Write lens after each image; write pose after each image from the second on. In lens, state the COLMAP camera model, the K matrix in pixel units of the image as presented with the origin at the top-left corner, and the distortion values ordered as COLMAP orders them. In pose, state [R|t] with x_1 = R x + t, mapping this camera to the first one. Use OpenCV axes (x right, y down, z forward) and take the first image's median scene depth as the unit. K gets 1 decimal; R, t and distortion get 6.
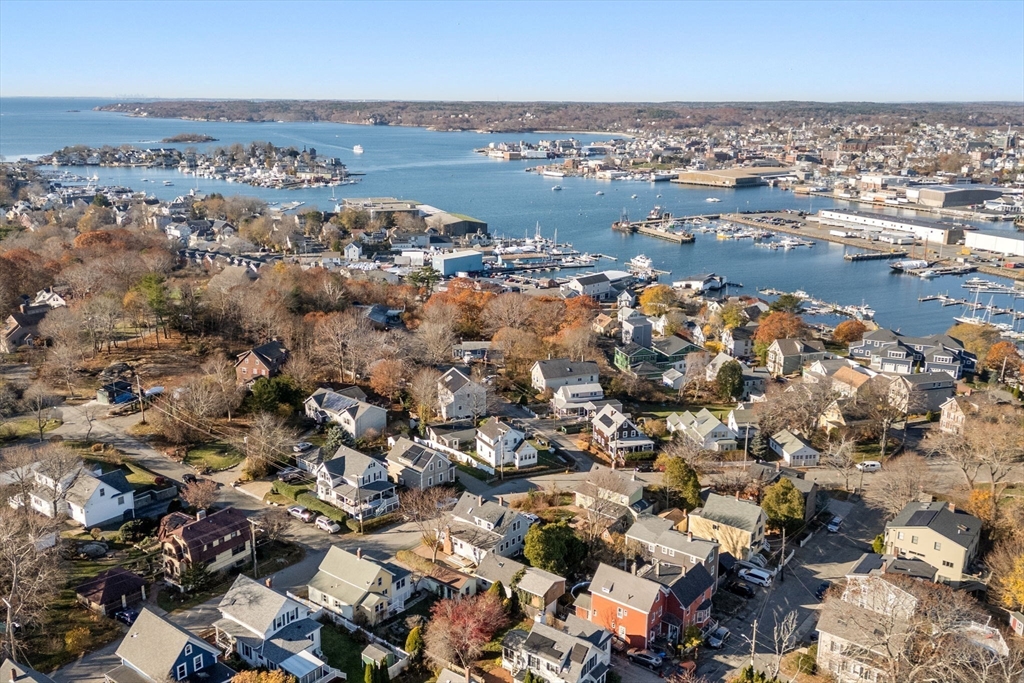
lens RADIAL K [[889.6, 0, 512.0], [0, 889.6, 341.5], [0, 0, 1]] dist [0.131301, -0.202028]
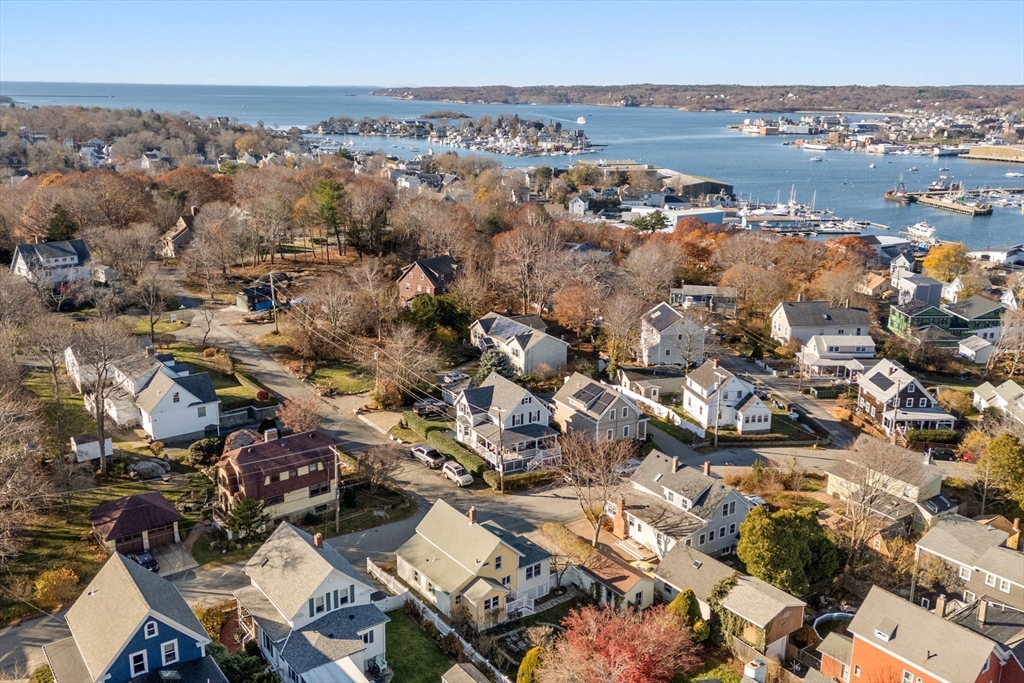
lens RADIAL K [[889.6, 0, 512.0], [0, 889.6, 341.5], [0, 0, 1]] dist [0.131301, -0.202028]
pose [[0.963281, 0.070870, -0.258971, 0.010994], [-0.067809, 0.997483, 0.020745, 0.067282], [0.259790, -0.002423, 0.965662, 0.270751]]
